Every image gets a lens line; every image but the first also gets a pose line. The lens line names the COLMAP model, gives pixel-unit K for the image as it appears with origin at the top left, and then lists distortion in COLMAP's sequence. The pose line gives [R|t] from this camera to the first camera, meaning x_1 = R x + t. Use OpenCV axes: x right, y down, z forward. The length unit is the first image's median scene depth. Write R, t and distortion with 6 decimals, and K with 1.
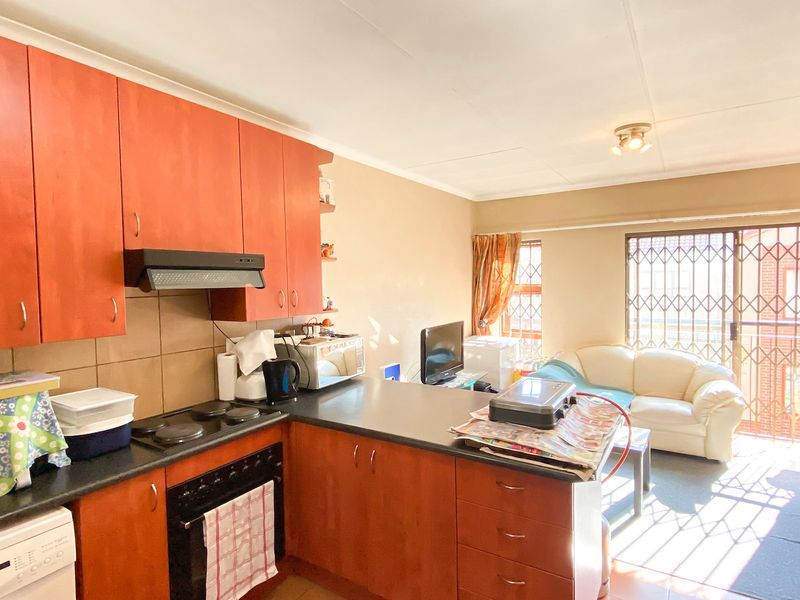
lens RADIAL K [[437.8, 0, 400.0], [0, 437.8, 300.0], [0, 0, 1]] dist [-0.002440, -0.001541]
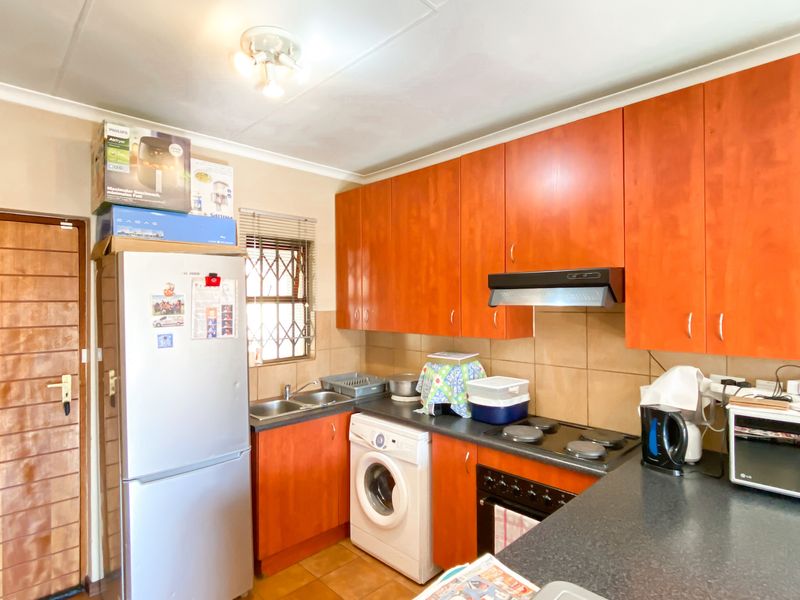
lens RADIAL K [[437.8, 0, 400.0], [0, 437.8, 300.0], [0, 0, 1]] dist [-0.002440, -0.001541]
pose [[-0.219818, 0.017558, -0.975383, 0.703116], [-0.039808, 0.998844, 0.026952, -0.060099], [0.974728, 0.044753, -0.218865, 0.987391]]
